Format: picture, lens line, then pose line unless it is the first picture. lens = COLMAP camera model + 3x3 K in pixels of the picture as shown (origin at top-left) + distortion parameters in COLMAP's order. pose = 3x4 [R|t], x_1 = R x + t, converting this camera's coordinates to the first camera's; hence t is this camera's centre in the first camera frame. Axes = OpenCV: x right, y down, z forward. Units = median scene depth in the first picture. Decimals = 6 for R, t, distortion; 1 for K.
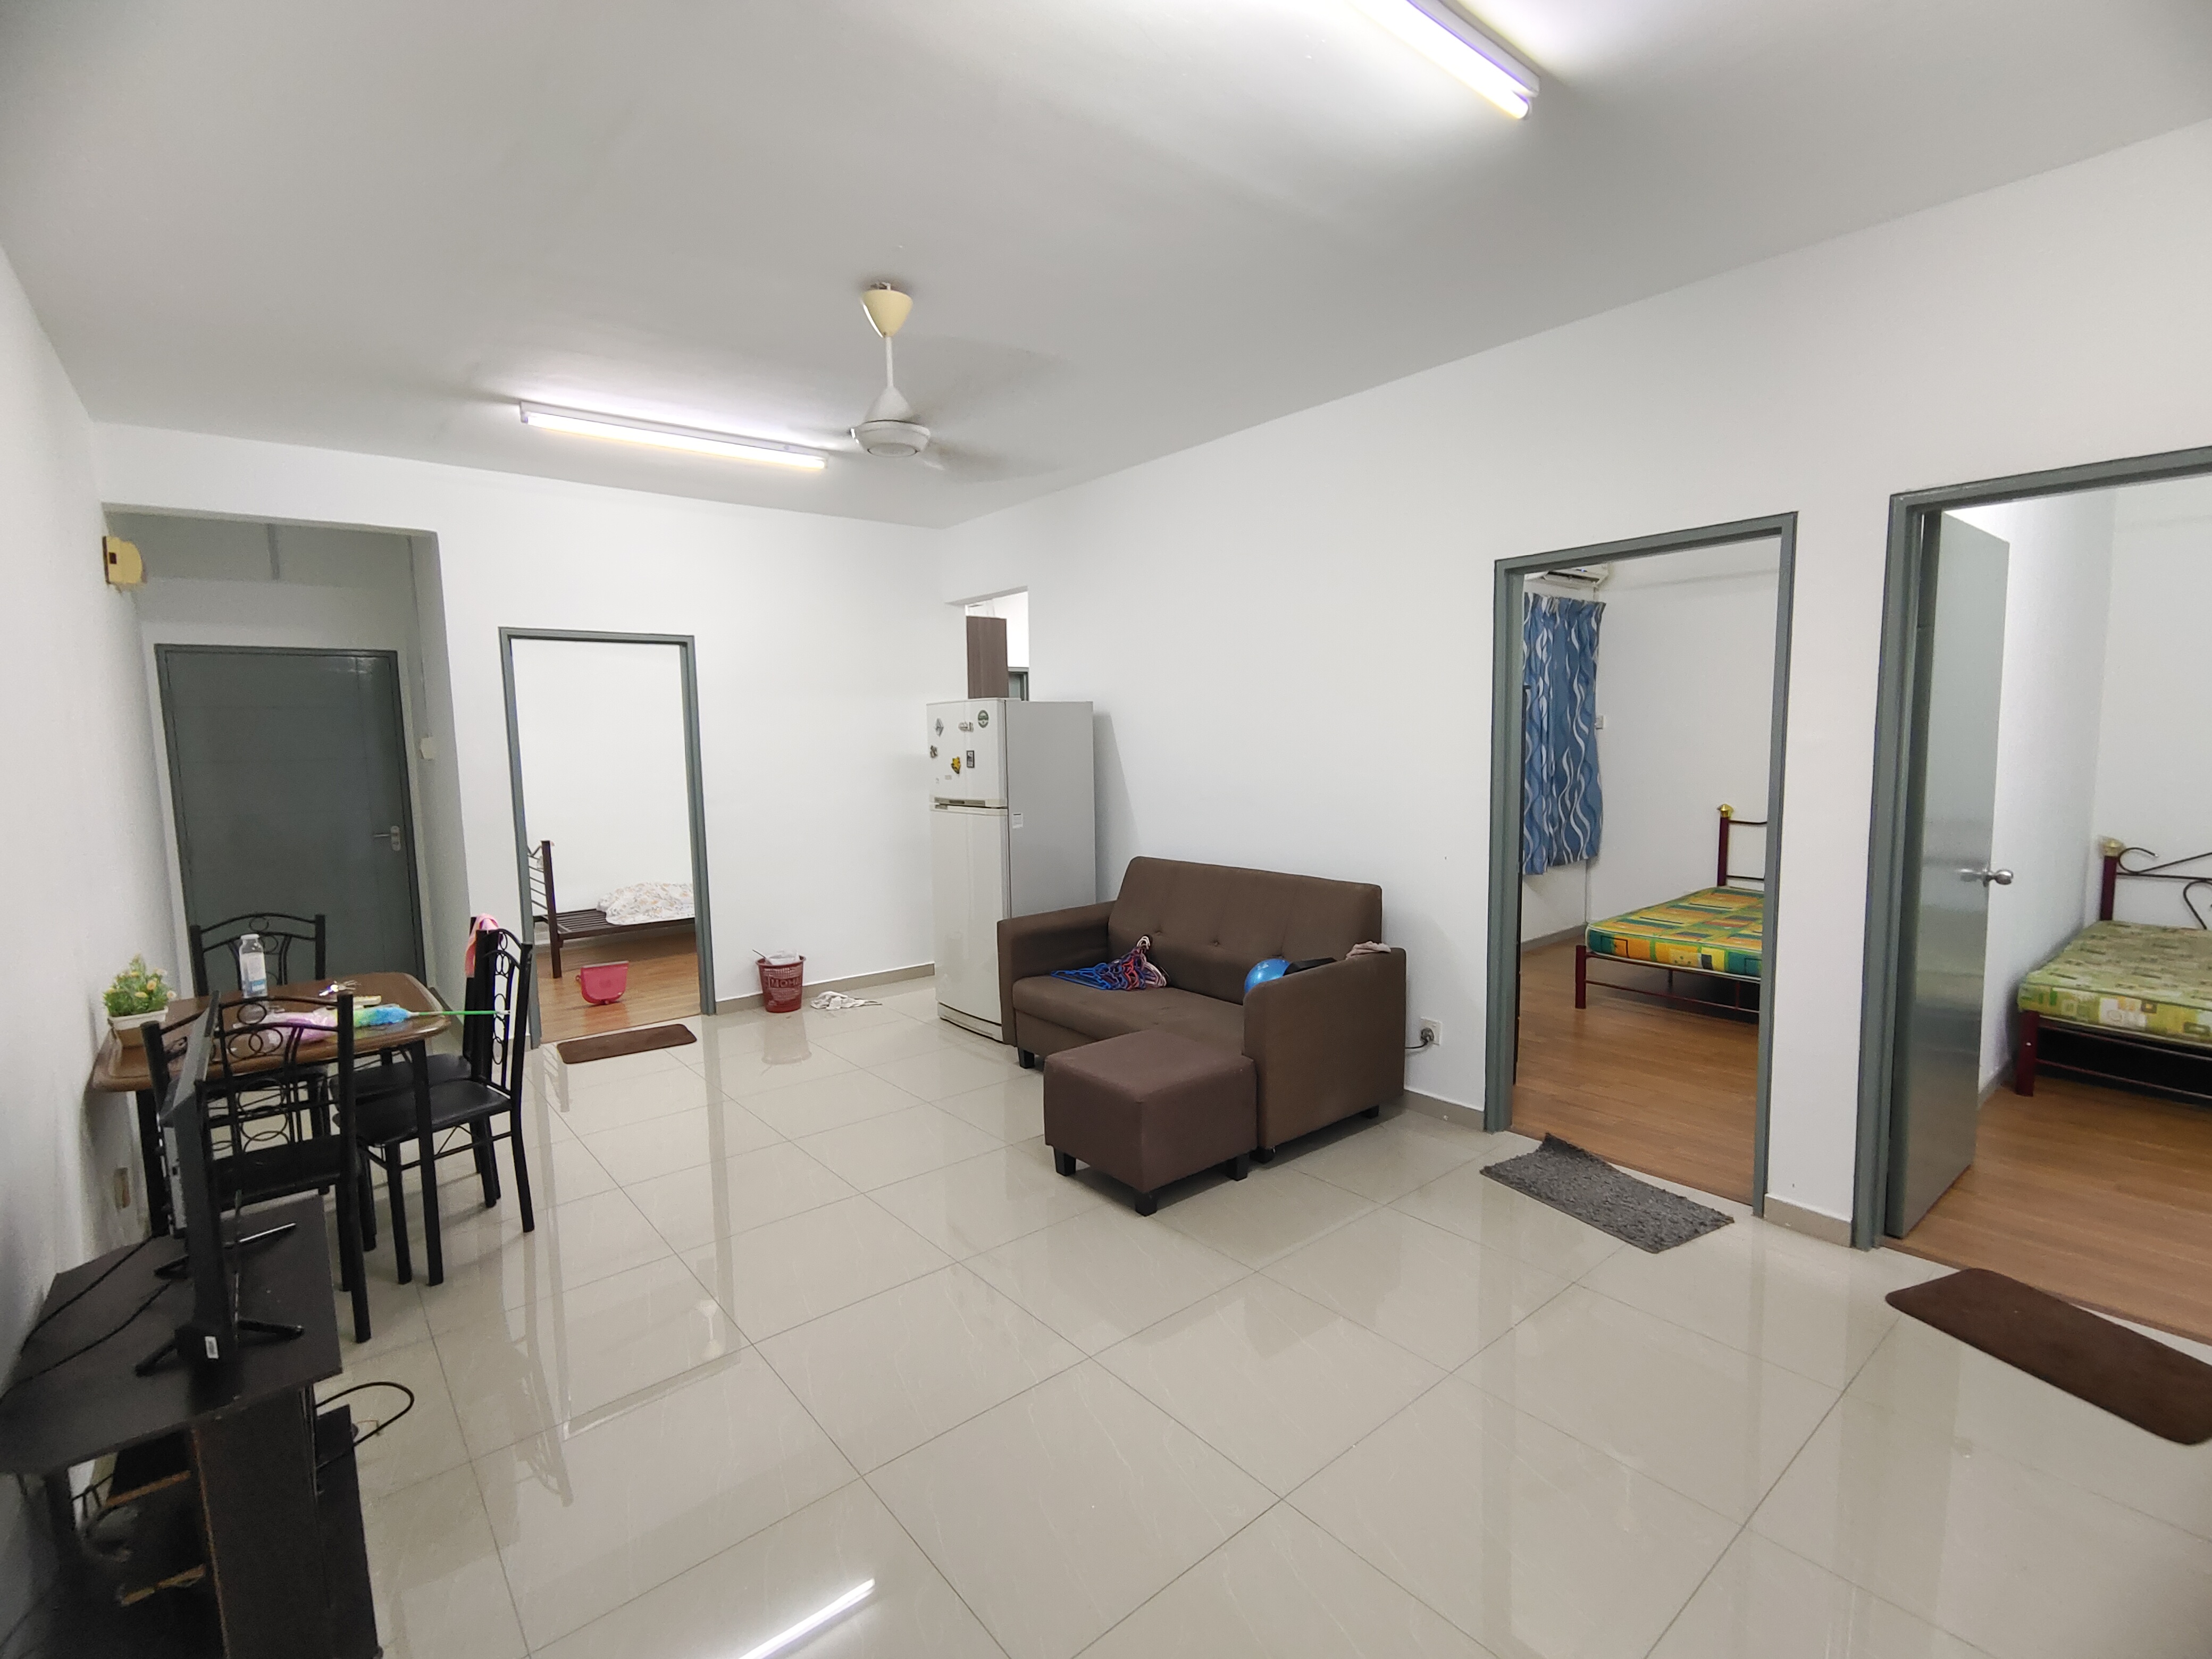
lens RADIAL K [[1013.3, 0, 1096.2], [0, 1013.3, 831.4], [0, 0, 1]] dist [-0.000140, 0.000019]
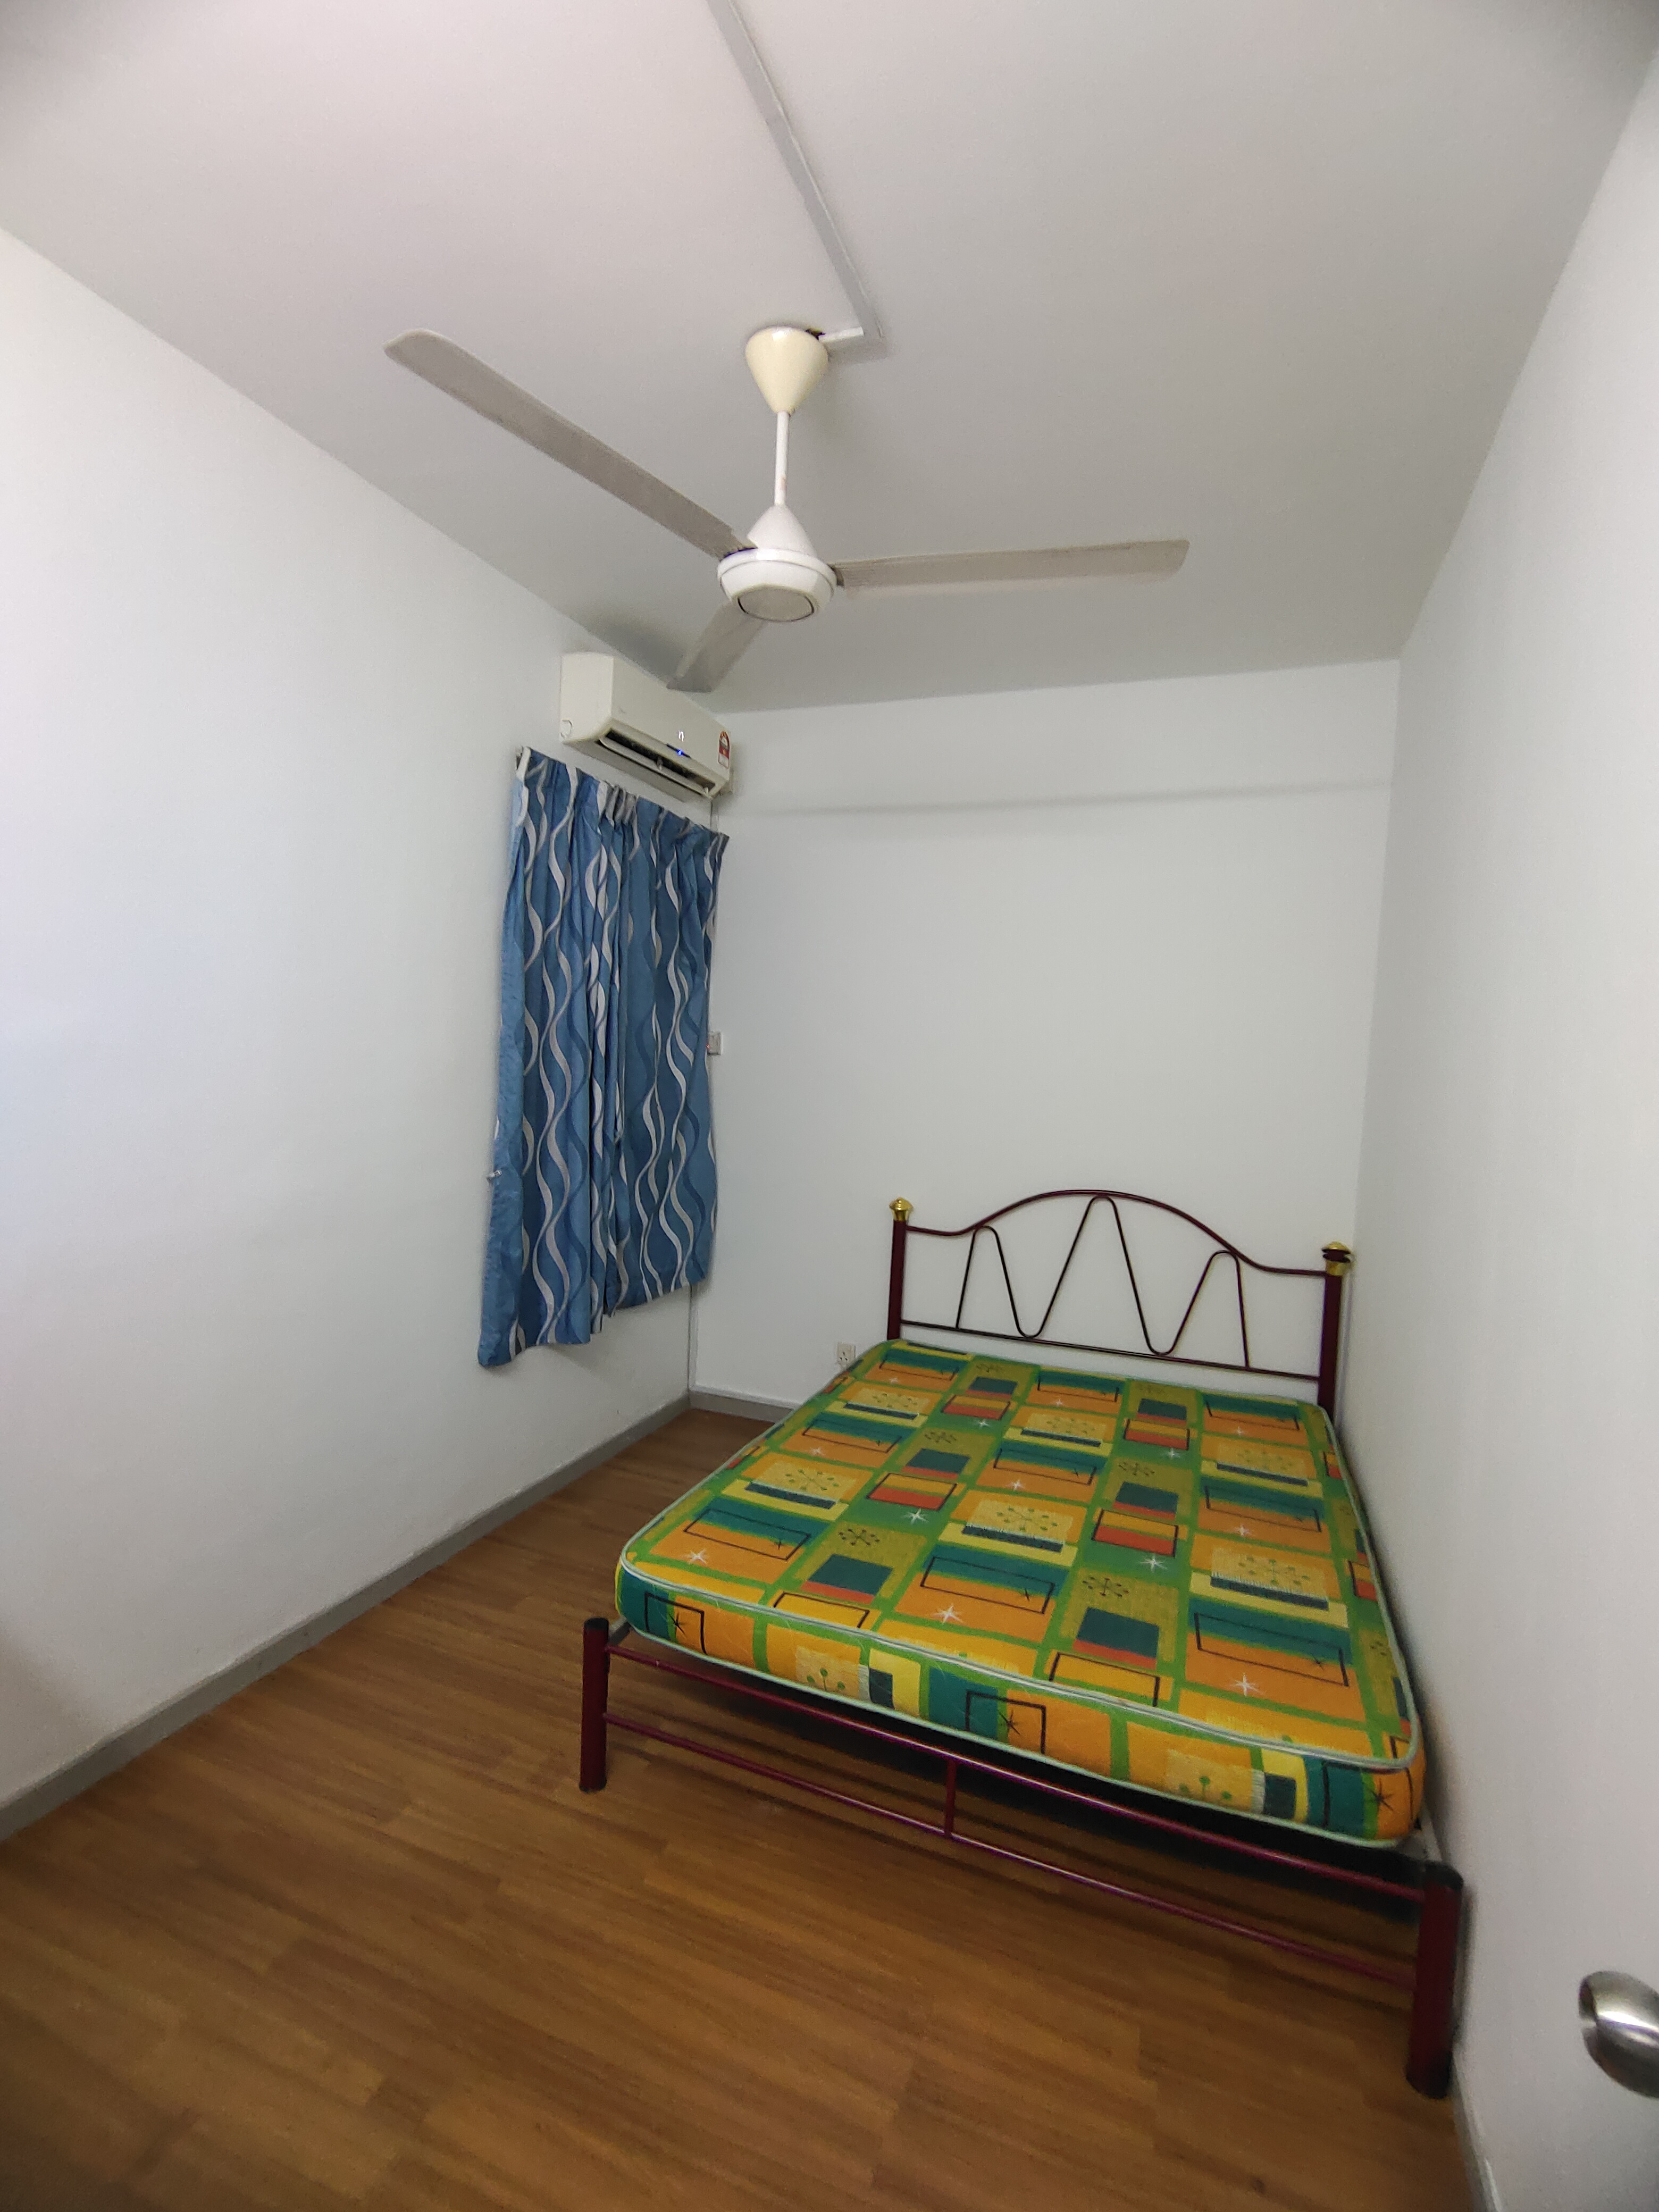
lens RADIAL K [[1013.3, 0, 833.4], [0, 1013.3, 1104.9], [0, 0, 1]] dist [-0.000140, 0.000019]
pose [[0.869653, 0.032494, 0.492593, 0.291065], [-0.017801, 0.999247, -0.034490, -0.057364], [-0.493342, 0.021226, 0.869576, 0.499060]]
